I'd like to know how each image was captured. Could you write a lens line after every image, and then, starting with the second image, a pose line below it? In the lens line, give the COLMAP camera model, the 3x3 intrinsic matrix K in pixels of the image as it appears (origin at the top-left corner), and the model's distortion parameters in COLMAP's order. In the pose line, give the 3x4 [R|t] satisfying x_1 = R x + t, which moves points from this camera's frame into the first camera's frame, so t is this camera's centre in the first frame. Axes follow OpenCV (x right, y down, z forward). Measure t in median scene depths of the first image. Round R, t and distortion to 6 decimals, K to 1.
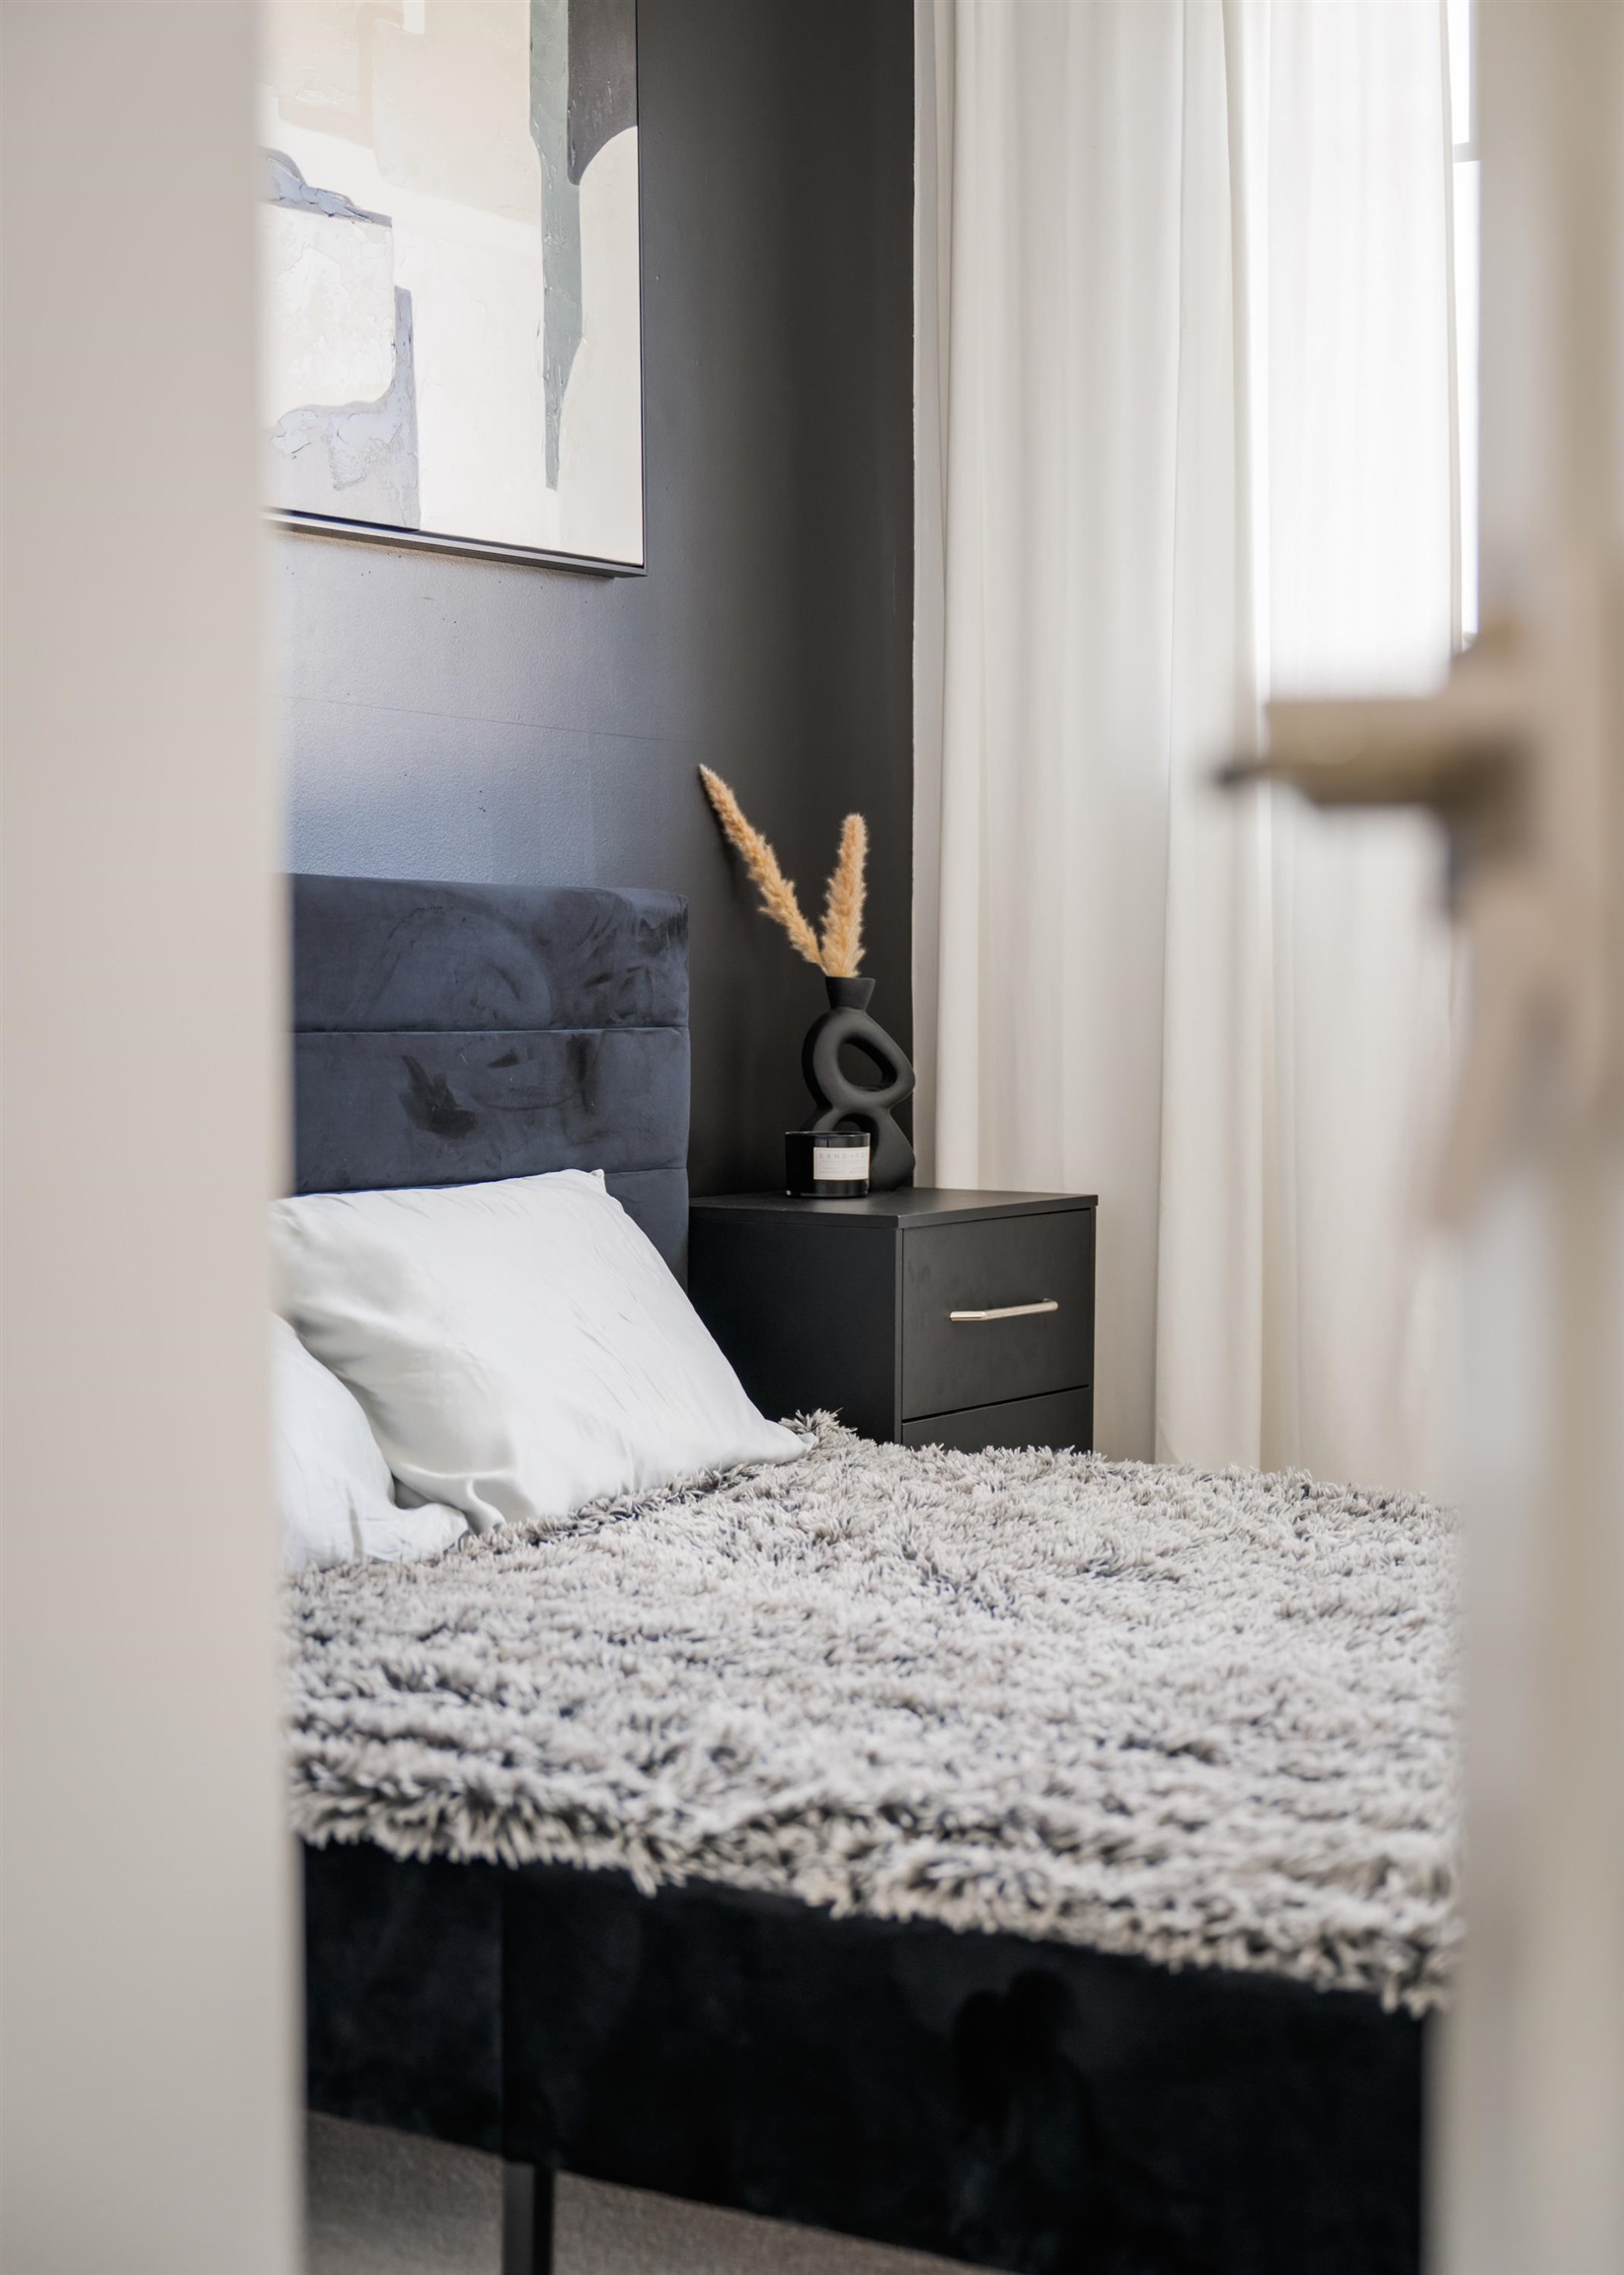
lens RADIAL K [[3638.2, 0, 811.9], [0, 3638.2, 1135.5], [0, 0, 1]] dist [0.009705, 0.000000]
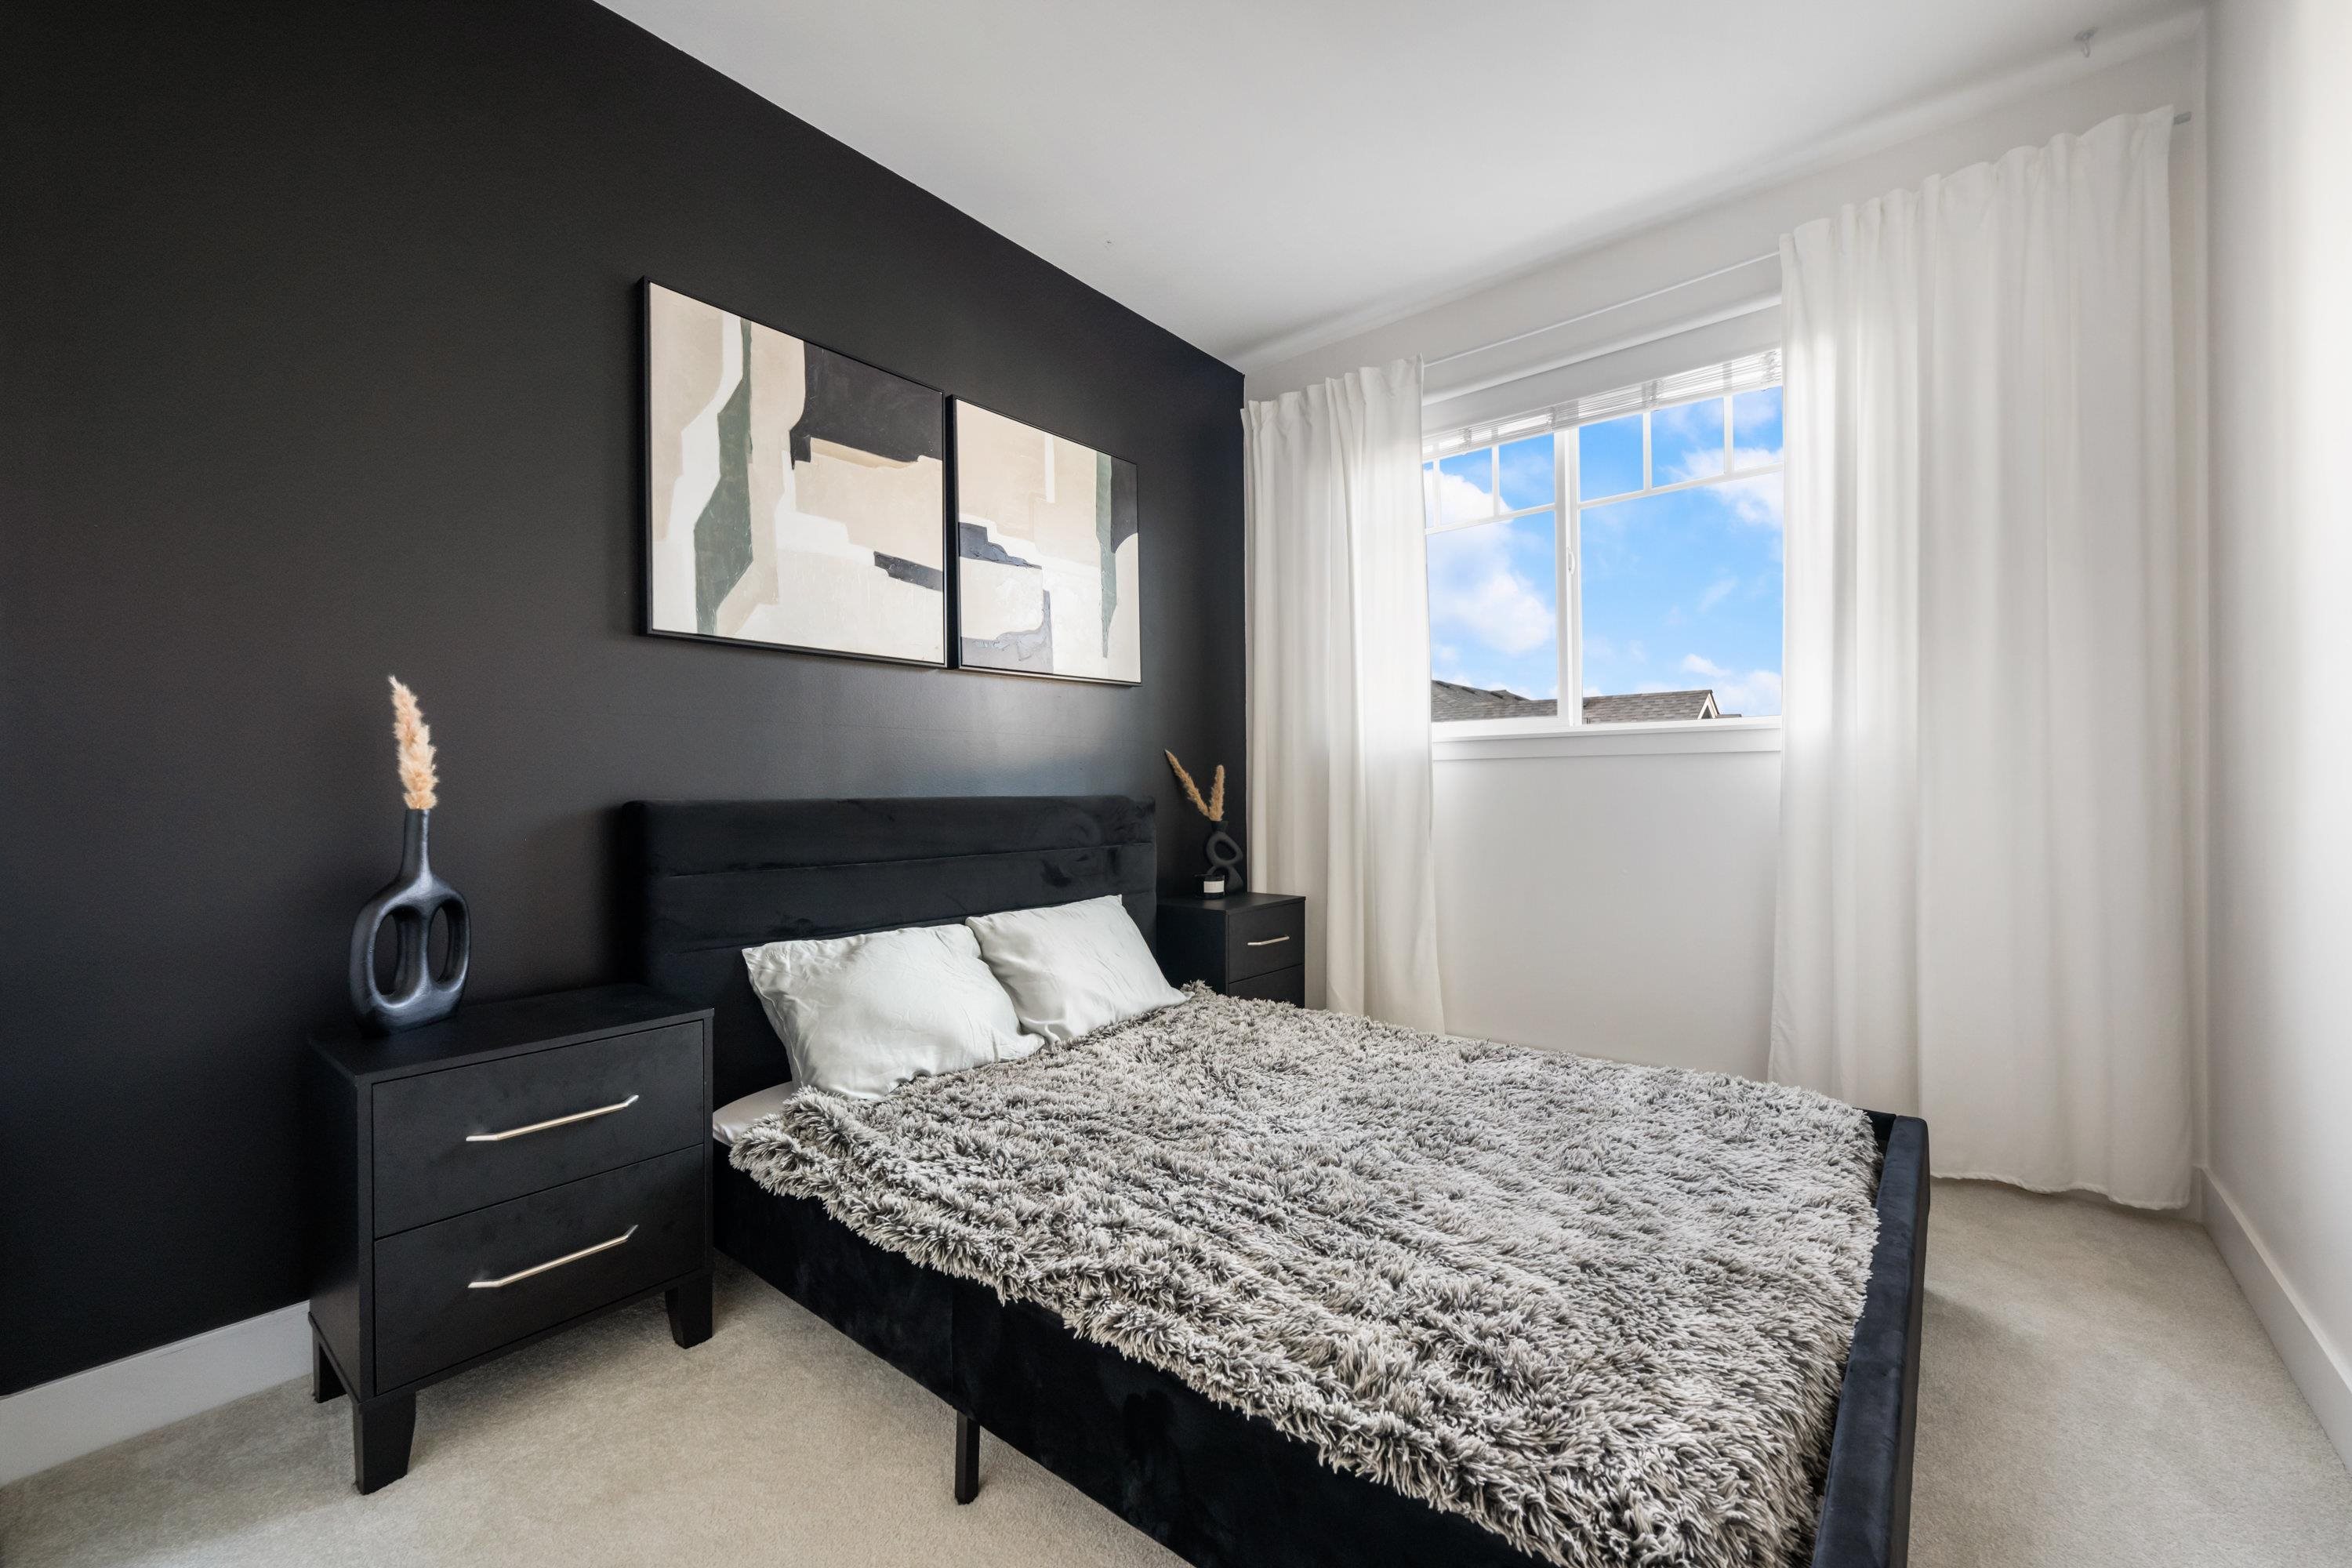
lens RADIAL K [[947.9, 0, 1176.2], [0, 947.9, 782.5], [0, 0, 1]] dist [0.001590, 0.001586]
pose [[0.991525, -0.011213, -0.129429, 0.085980], [0.006306, 0.999248, -0.038253, -0.052146], [0.129761, 0.037113, 0.990851, 0.279562]]
